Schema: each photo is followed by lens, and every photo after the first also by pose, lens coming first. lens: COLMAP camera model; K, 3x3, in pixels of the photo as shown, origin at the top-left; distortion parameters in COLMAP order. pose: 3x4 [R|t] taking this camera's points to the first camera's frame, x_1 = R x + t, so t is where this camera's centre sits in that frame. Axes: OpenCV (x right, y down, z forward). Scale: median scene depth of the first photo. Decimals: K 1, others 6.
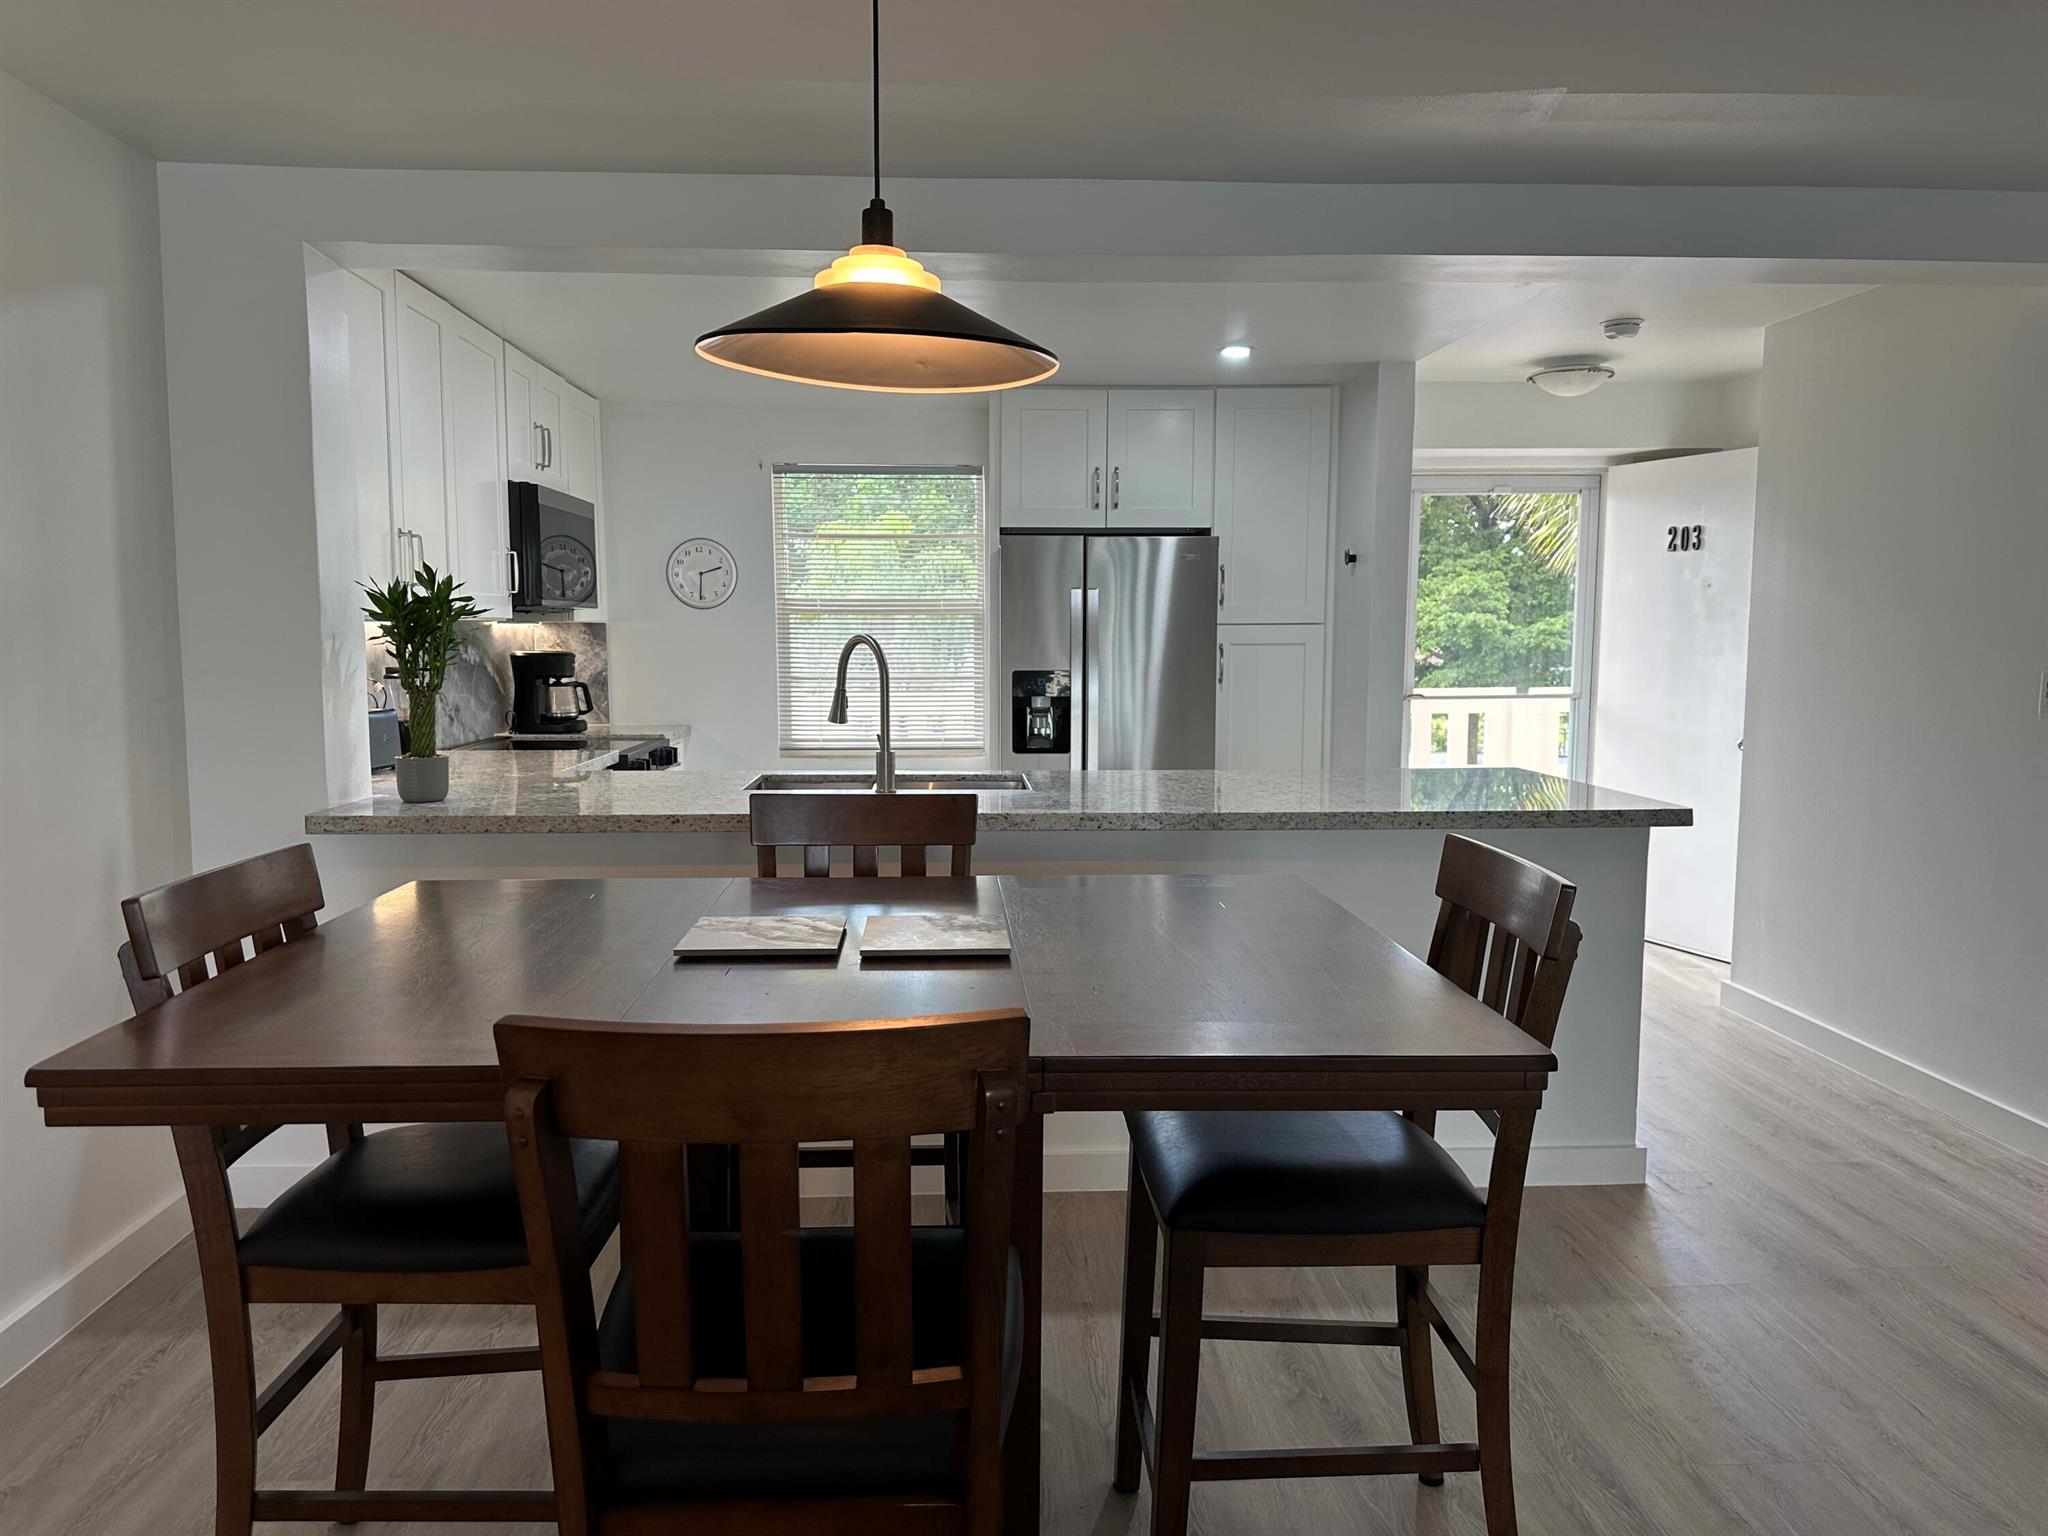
lens RADIAL K [[1437.9, 0, 1012.5], [0, 1437.9, 784.0], [0, 0, 1]] dist [0.060173, -0.073280]
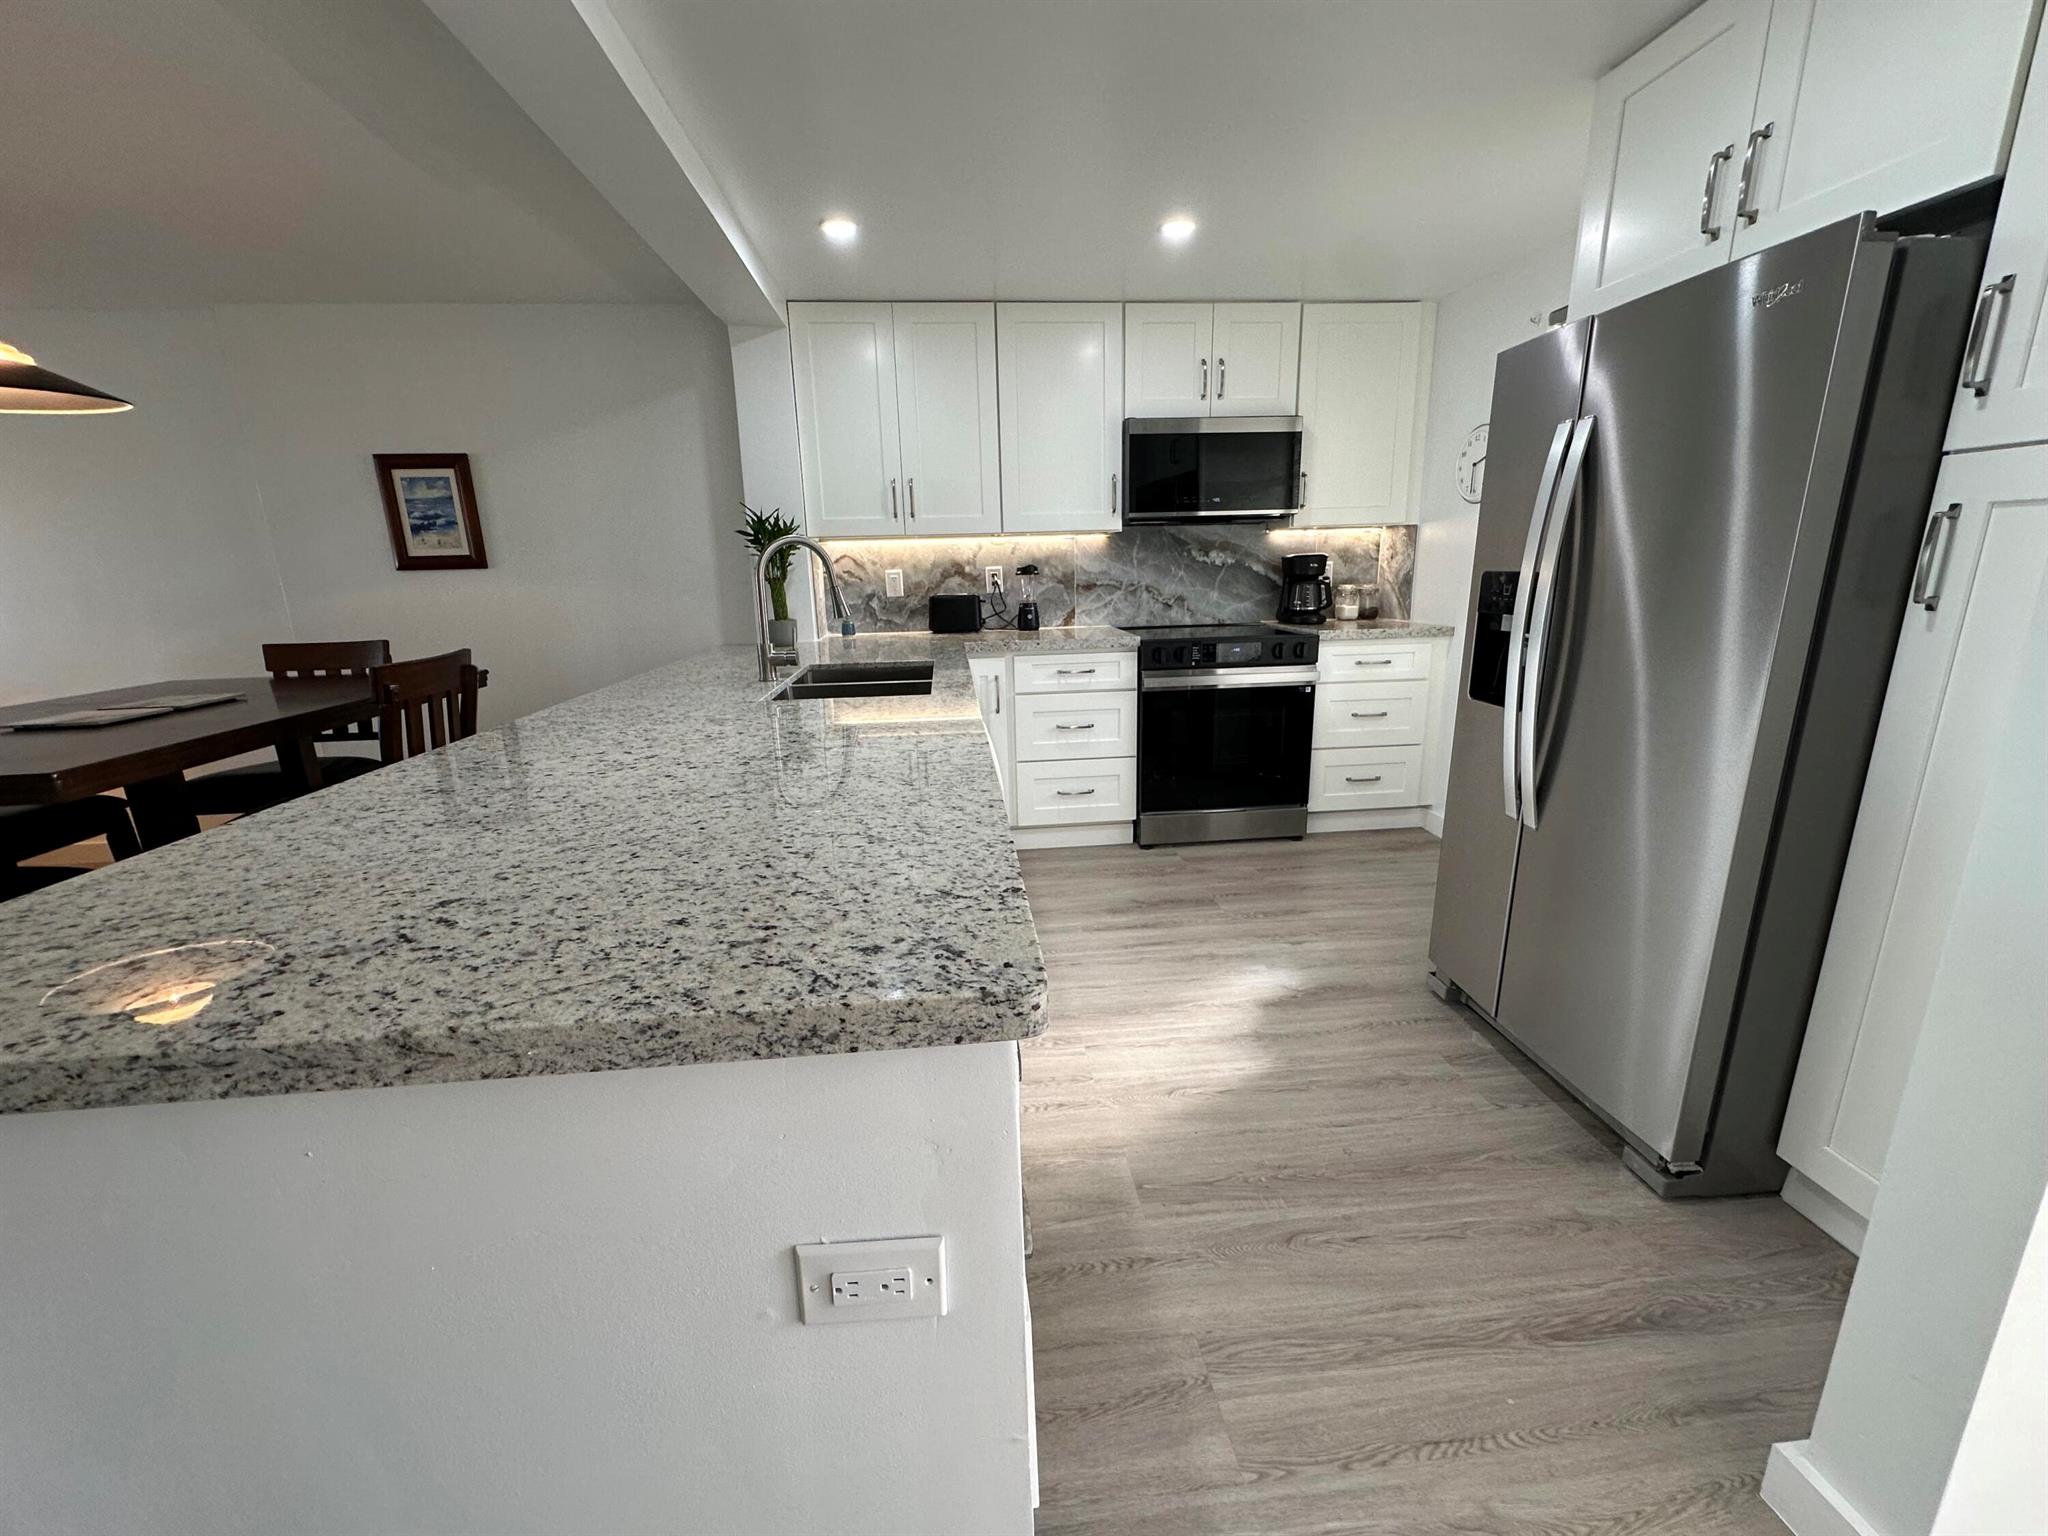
lens RADIAL K [[814.4, 0, 1033.9], [0, 814.4, 768.1], [0, 0, 1]] dist [-0.000635, 0.000583]
pose [[0.050022, 0.240440, -0.969374, 0.376436], [-0.079944, 0.968439, 0.236083, -0.063777], [0.995543, 0.065686, 0.067666, 0.781291]]
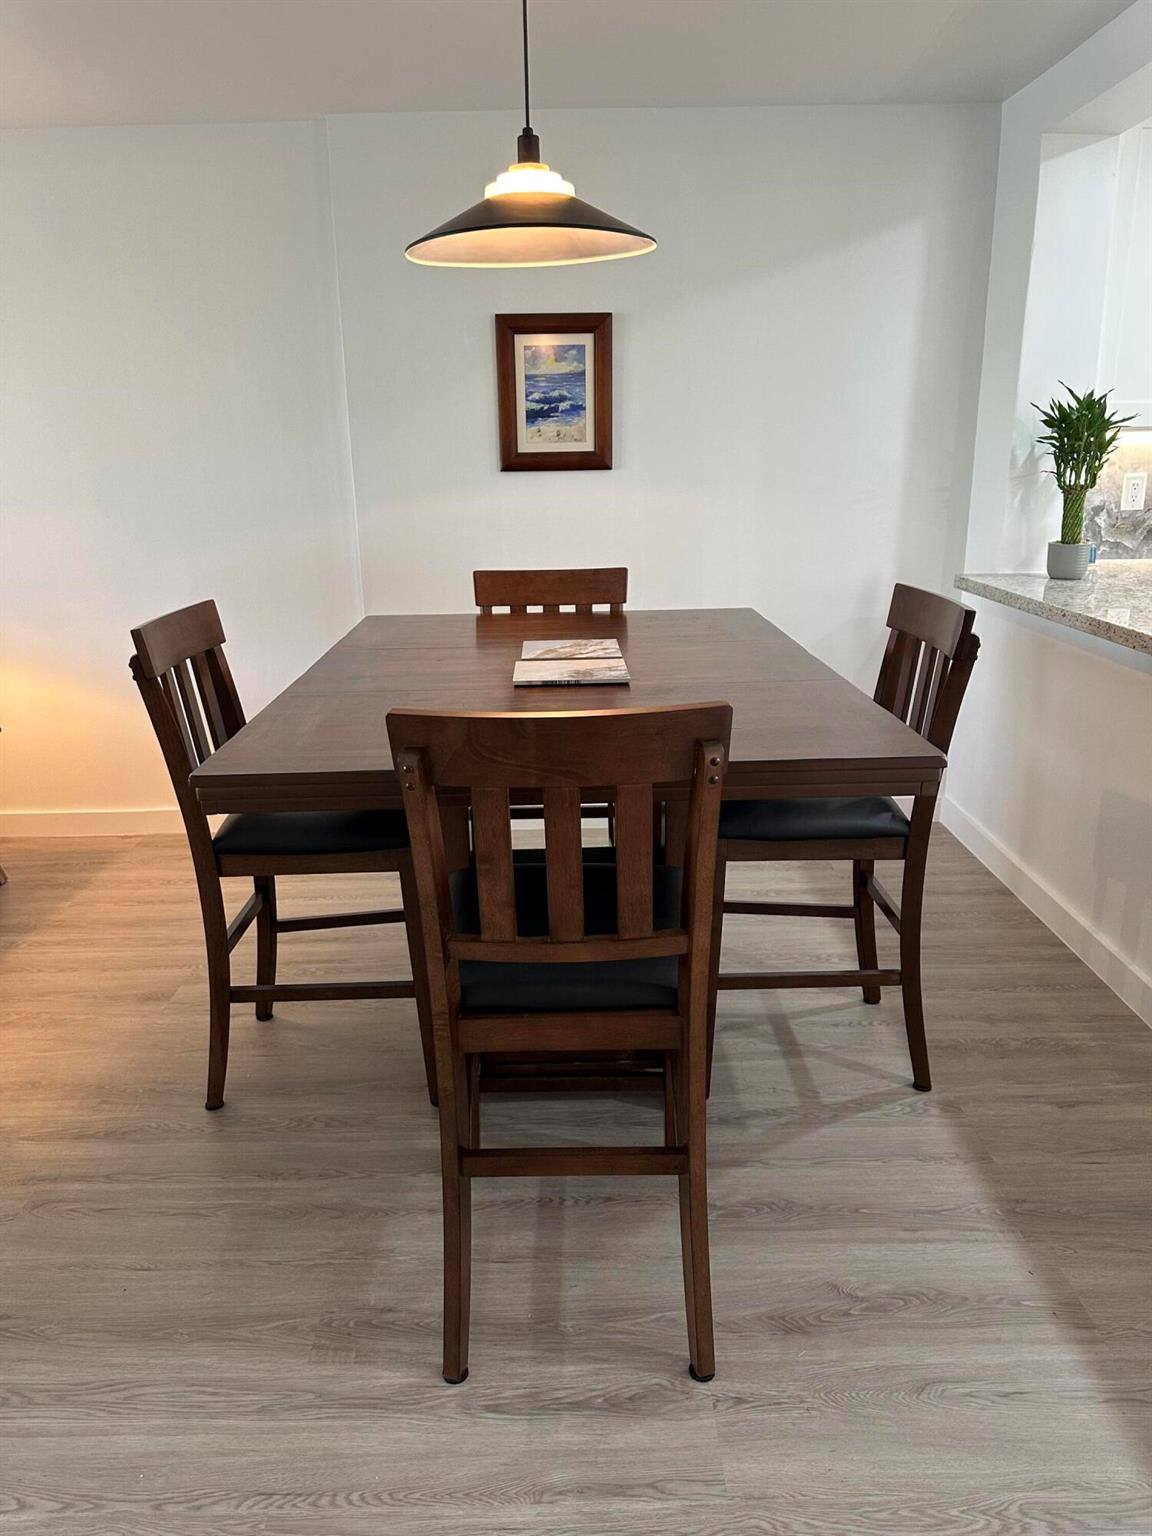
lens RADIAL K [[1078.4, 0, 568.5], [0, 1078.4, 763.8], [0, 0, 1]] dist [0.060173, -0.073280]
pose [[-0.040383, 0.272279, -0.961371, 0.364184], [-0.087212, 0.957523, 0.274853, -0.036176], [0.995371, 0.094942, -0.014922, 0.373039]]
